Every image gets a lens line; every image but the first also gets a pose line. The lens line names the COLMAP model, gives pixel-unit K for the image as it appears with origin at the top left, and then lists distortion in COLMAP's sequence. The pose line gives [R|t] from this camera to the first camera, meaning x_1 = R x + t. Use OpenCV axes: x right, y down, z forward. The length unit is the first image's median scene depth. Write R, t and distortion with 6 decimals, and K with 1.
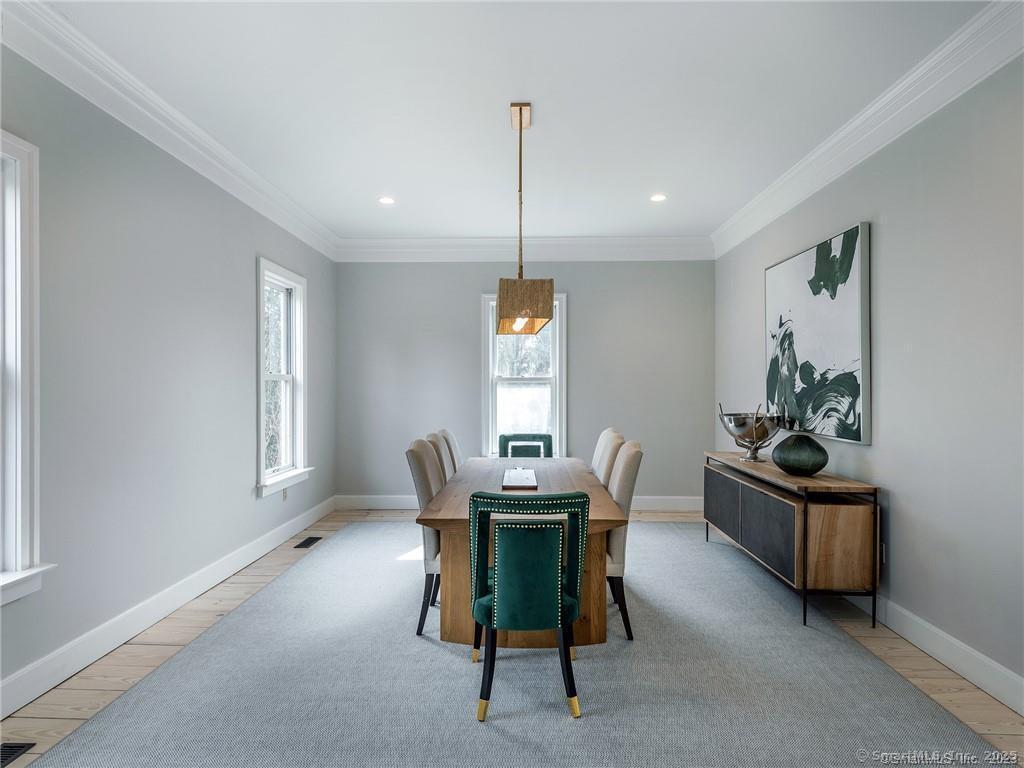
lens RADIAL K [[555.5, 0, 503.1], [0, 555.5, 385.4], [0, 0, 1]] dist [0.000980, 0.000310]
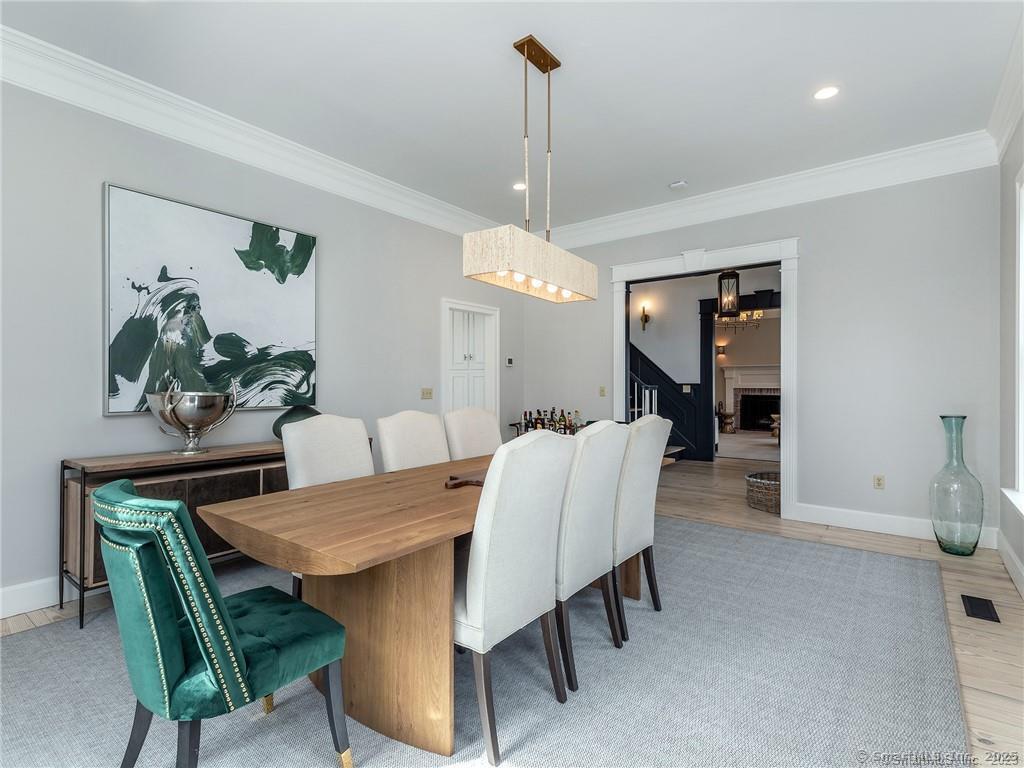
lens RADIAL K [[510.4, 0, 514.0], [0, 510.4, 379.8], [0, 0, 1]] dist [0.012996, -0.005074]
pose [[-0.825178, 0.002593, 0.564867, -0.377618], [-0.002585, 0.999962, -0.008366, 0.046483], [-0.564867, -0.008363, -0.825140, 1.585516]]
